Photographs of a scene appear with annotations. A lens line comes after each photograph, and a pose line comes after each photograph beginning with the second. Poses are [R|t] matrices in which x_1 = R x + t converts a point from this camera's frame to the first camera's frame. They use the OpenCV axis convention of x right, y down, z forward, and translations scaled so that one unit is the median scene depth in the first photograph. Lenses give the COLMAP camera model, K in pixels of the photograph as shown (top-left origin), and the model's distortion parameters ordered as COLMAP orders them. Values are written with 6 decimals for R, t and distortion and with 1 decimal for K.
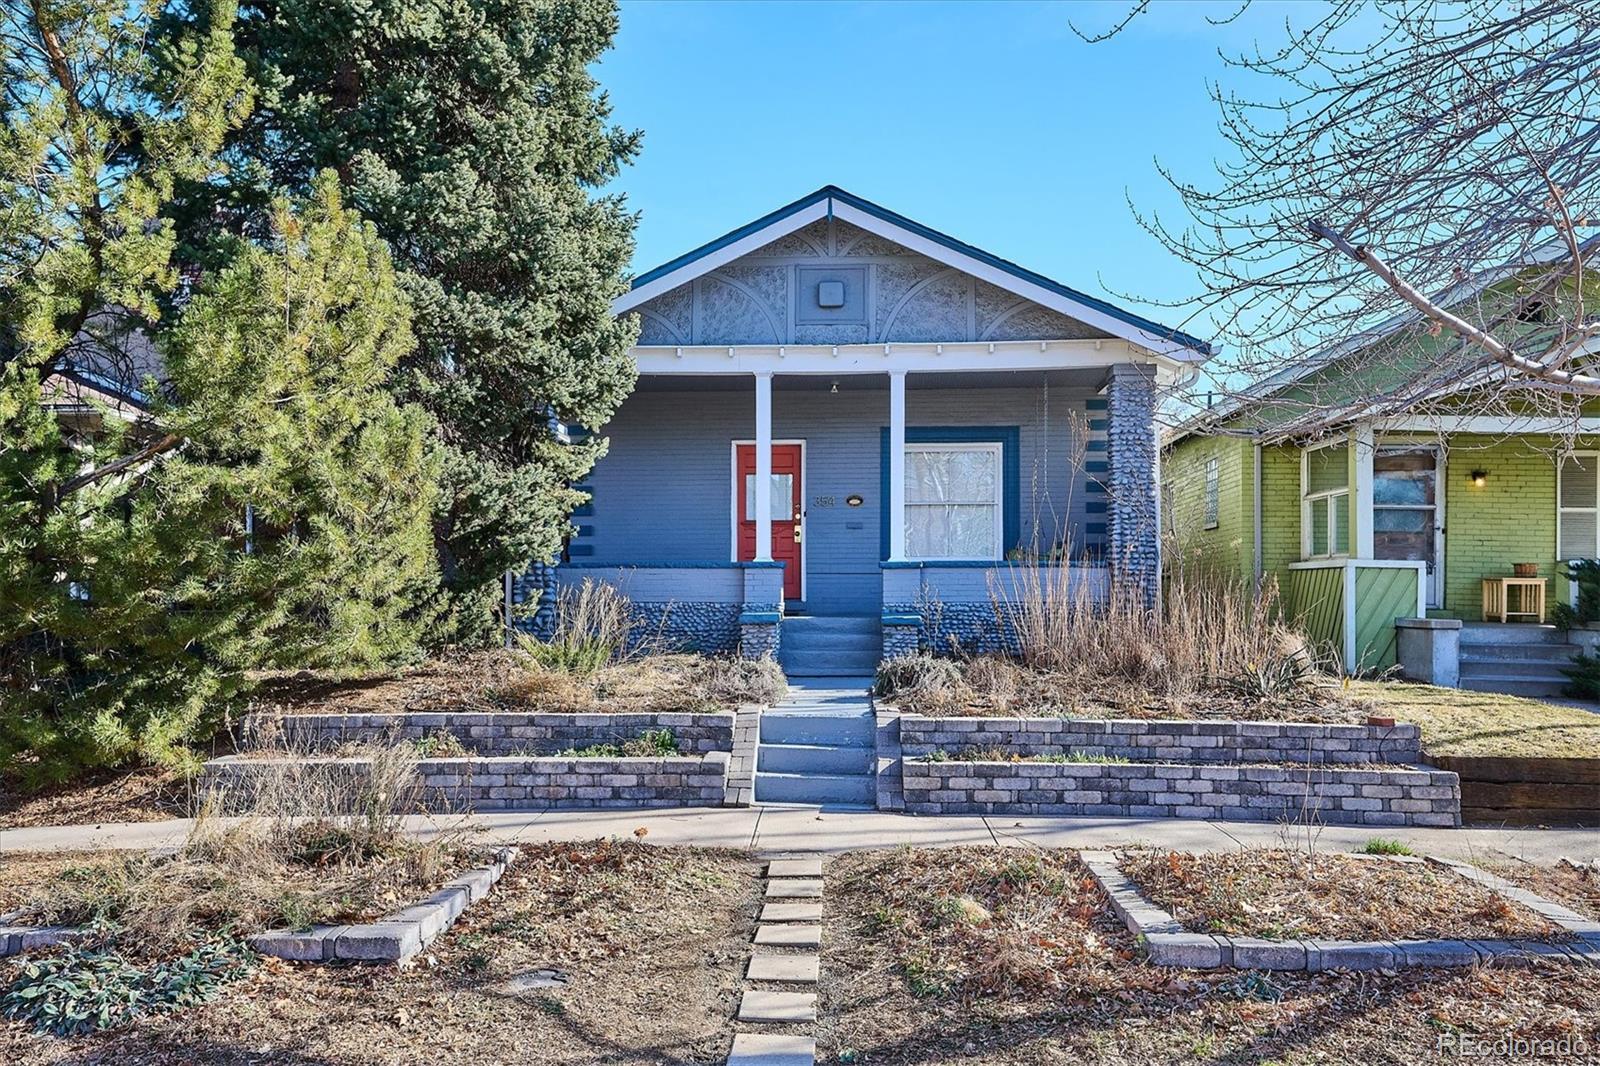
lens RADIAL K [[1775.5, 0, 793.4], [0, 1775.5, 547.6], [0, 0, 1]] dist [0.133545, 0.000000]
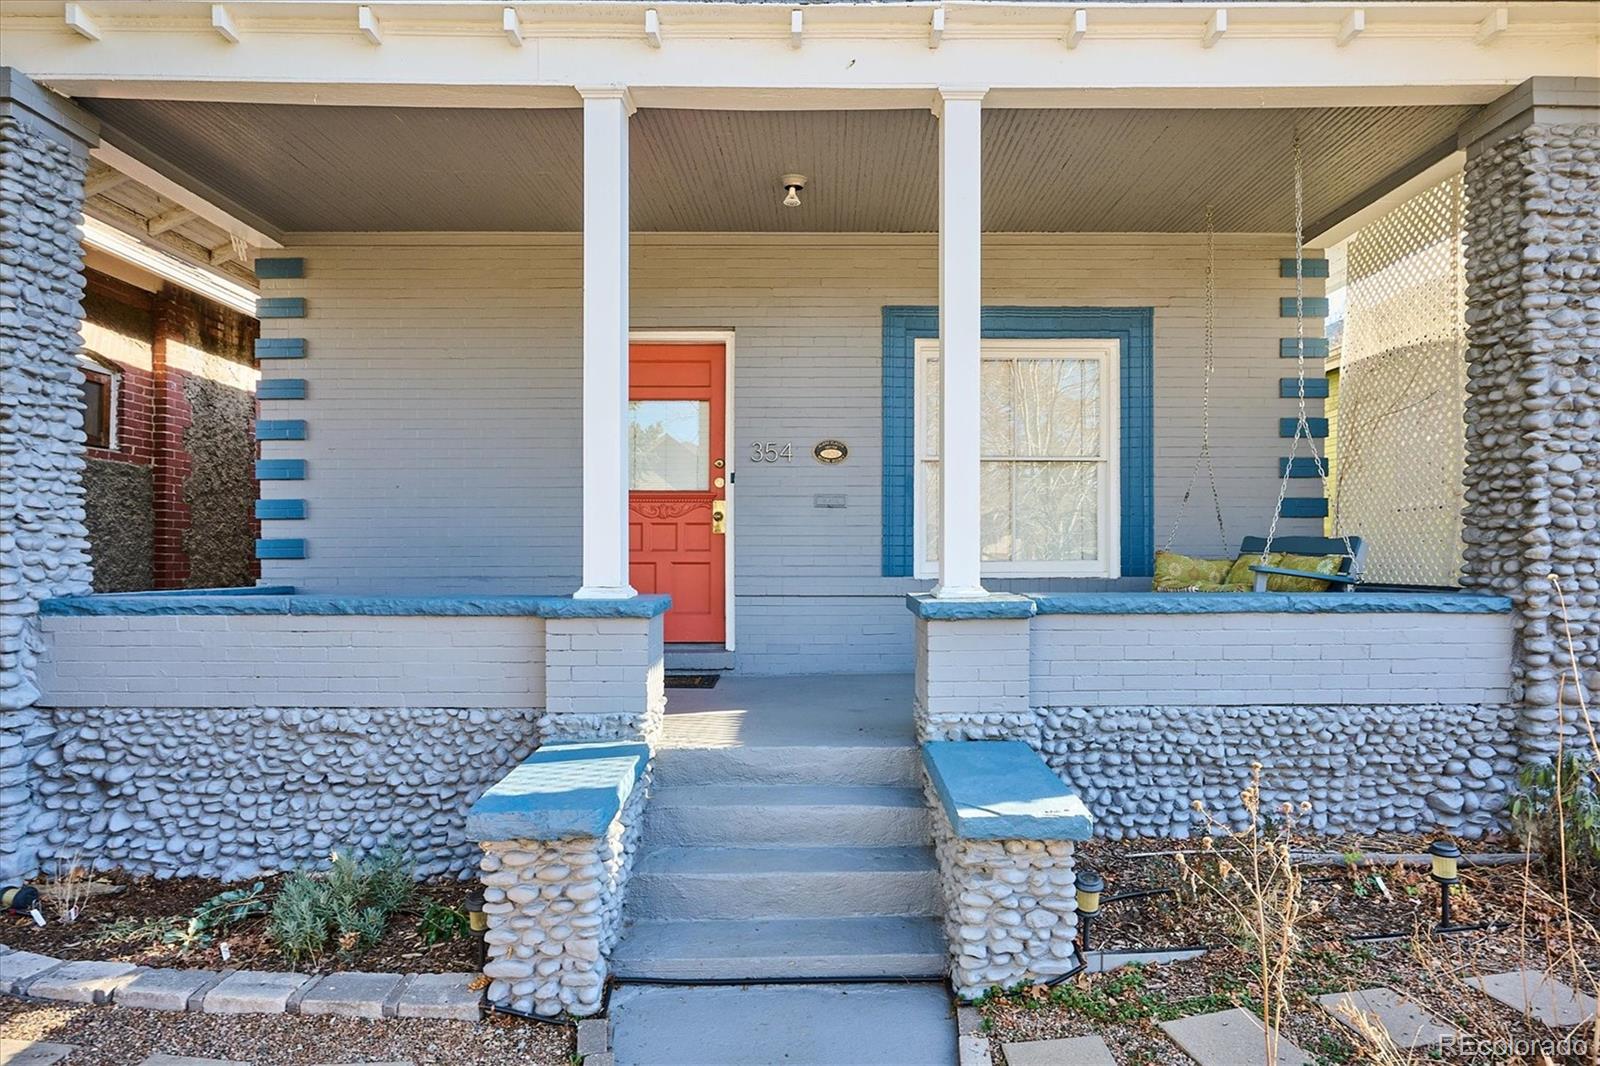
lens RADIAL K [[936.3, 0, 806.5], [0, 936.3, 543.3], [0, 0, 1]] dist [-0.003025, -0.000842]
pose [[0.998828, 0.000932, 0.048392, 0.016635], [-0.002561, 0.999432, 0.033609, -0.010511], [-0.048333, -0.033693, 0.998263, 0.827587]]
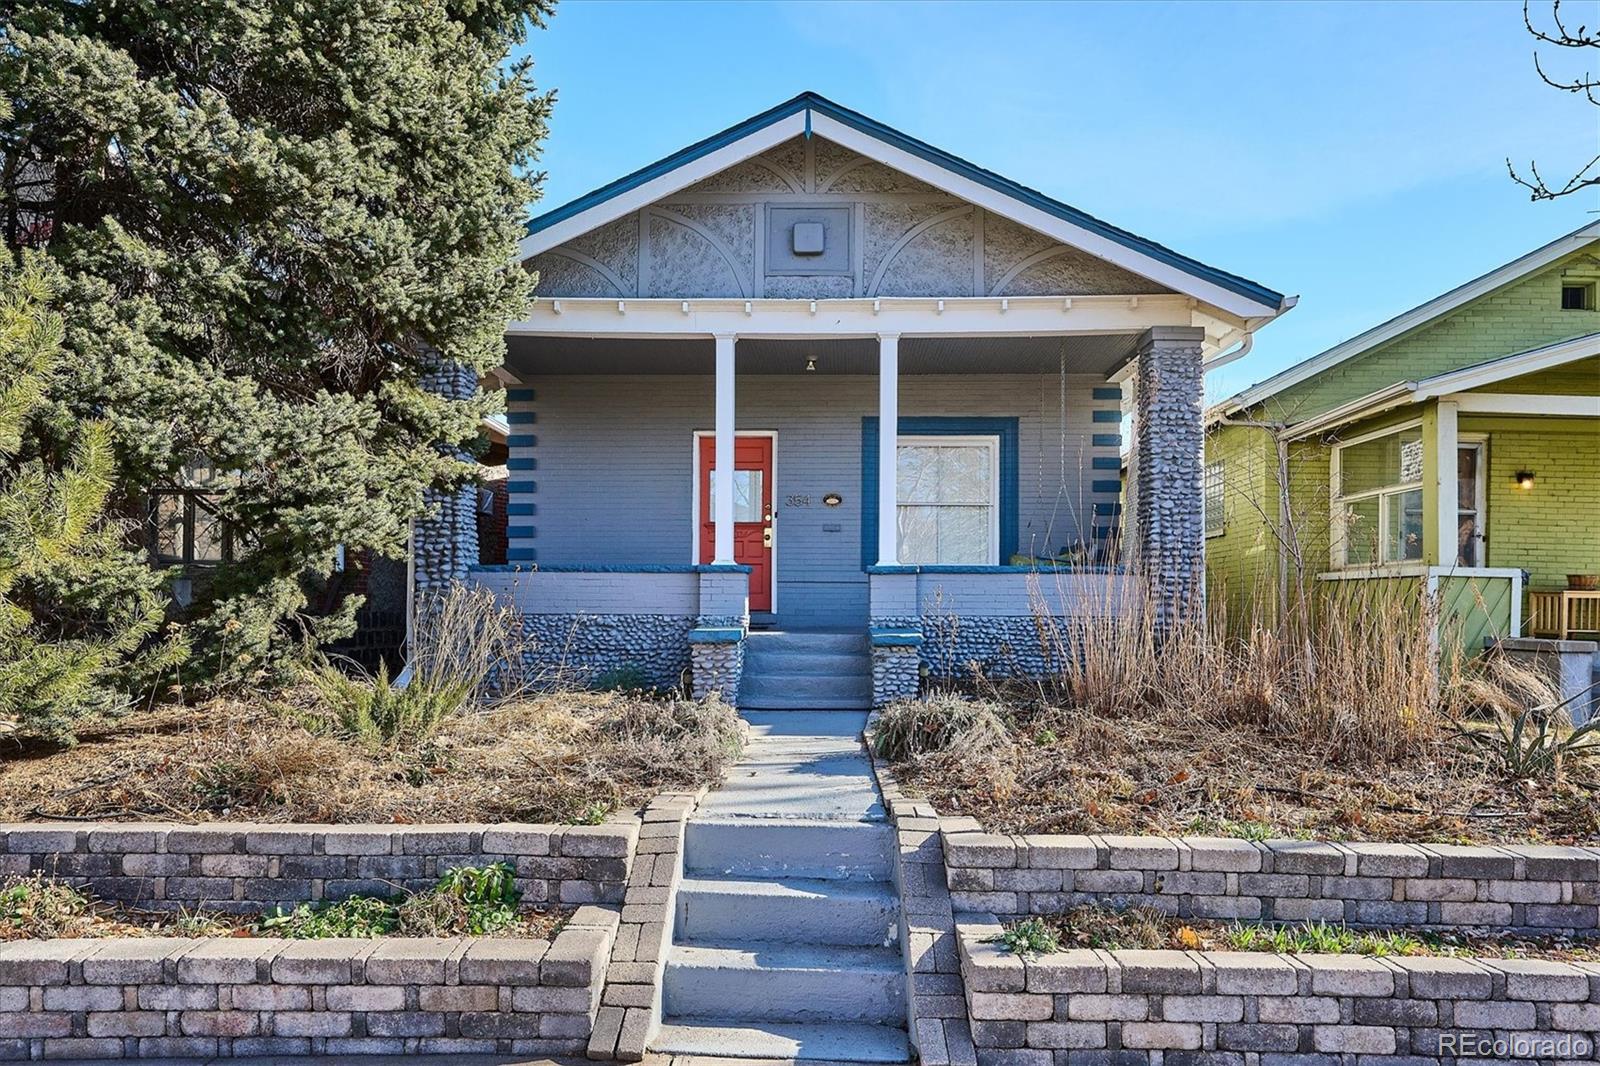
lens RADIAL K [[1131.6, 0, 803.6], [0, 1131.6, 585.3], [0, 0, 1]] dist [0.040273, -0.003854]
pose [[0.999626, 0.005698, 0.026752, 0.006147], [-0.005896, 0.999956, 0.007328, 0.013490], [-0.026709, -0.007483, 0.999615, 0.493572]]
